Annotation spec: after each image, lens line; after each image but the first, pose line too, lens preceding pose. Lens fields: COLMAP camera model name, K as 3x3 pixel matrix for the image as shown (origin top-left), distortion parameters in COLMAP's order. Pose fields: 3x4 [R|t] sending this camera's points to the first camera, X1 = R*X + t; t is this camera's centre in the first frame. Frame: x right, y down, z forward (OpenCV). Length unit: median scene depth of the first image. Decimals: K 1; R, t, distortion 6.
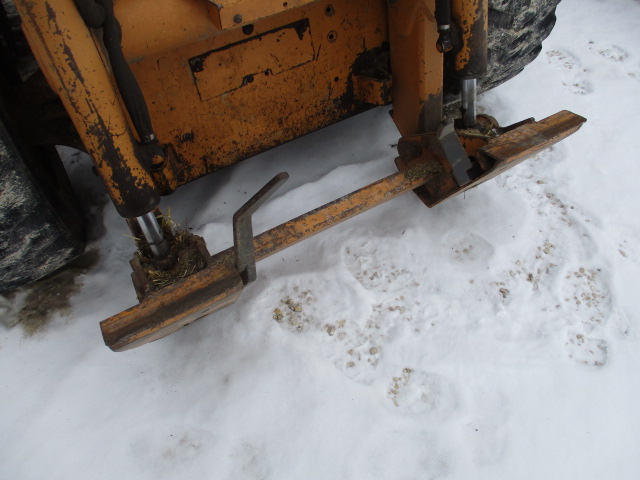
lens RADIAL K [[533.2, 0, 319.0], [0, 533.2, 245.4], [0, 0, 1]] dist [-0.035517, -0.012403]
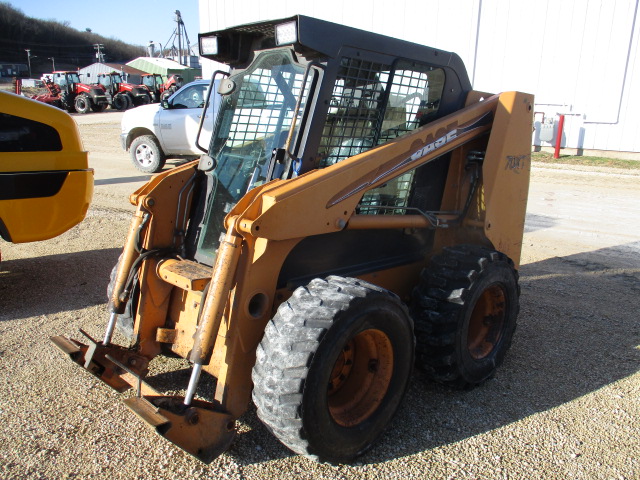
lens RADIAL K [[533.2, 0, 320.2], [0, 533.2, 238.9], [0, 0, 1]] dist [-0.035517, -0.012403]
pose [[0.272370, 0.230843, -0.934091, 1.721733], [-0.806610, 0.584059, -0.090859, -0.640648], [0.524590, 0.778195, 0.345280, 0.251756]]
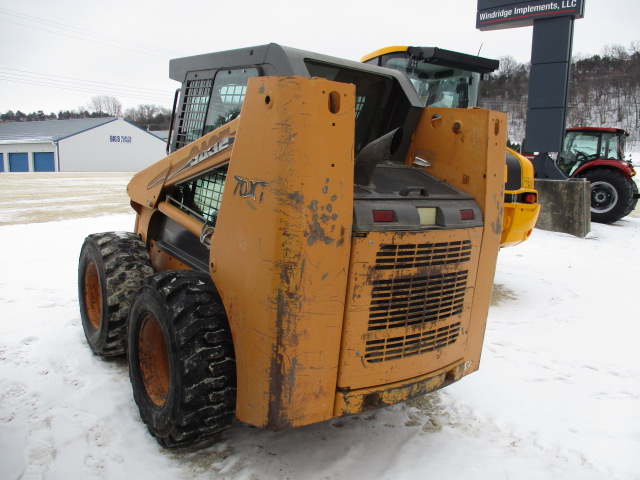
lens RADIAL K [[533.2, 0, 321.8], [0, 533.2, 238.1], [0, 0, 1]] dist [-0.035517, -0.012403]
pose [[-0.987682, -0.030776, -0.153420, -0.302936], [-0.152108, 0.418879, 0.895212, -3.058047], [0.036713, 0.907520, -0.418400, 2.013534]]
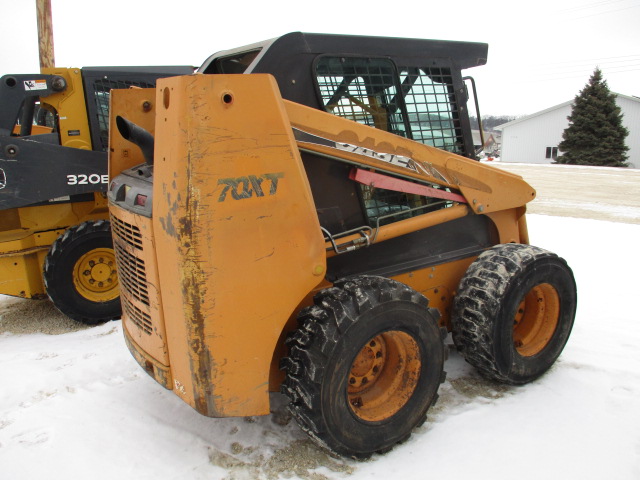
lens RADIAL K [[533.2, 0, 330.1], [0, 533.2, 230.2], [0, 0, 1]] dist [-0.035517, -0.012403]
pose [[-0.088877, -0.193775, 0.977012, -2.638434], [0.822126, 0.539501, 0.181789, -1.408485], [-0.562325, 0.819384, 0.111358, 0.829270]]
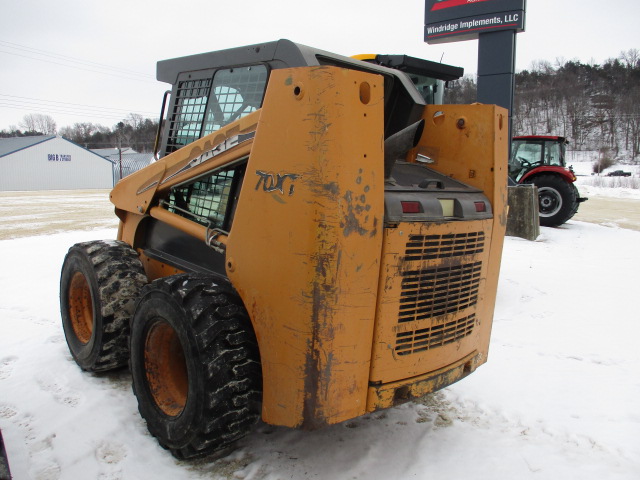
lens RADIAL K [[533.2, 0, 320.2], [0, 533.2, 237.9], [0, 0, 1]] dist [-0.035517, -0.012403]
pose [[-0.968379, -0.004244, -0.249447, -0.083017], [-0.224611, 0.450027, 0.864307, -2.973314], [0.108590, 0.893005, -0.436750, 2.043501]]
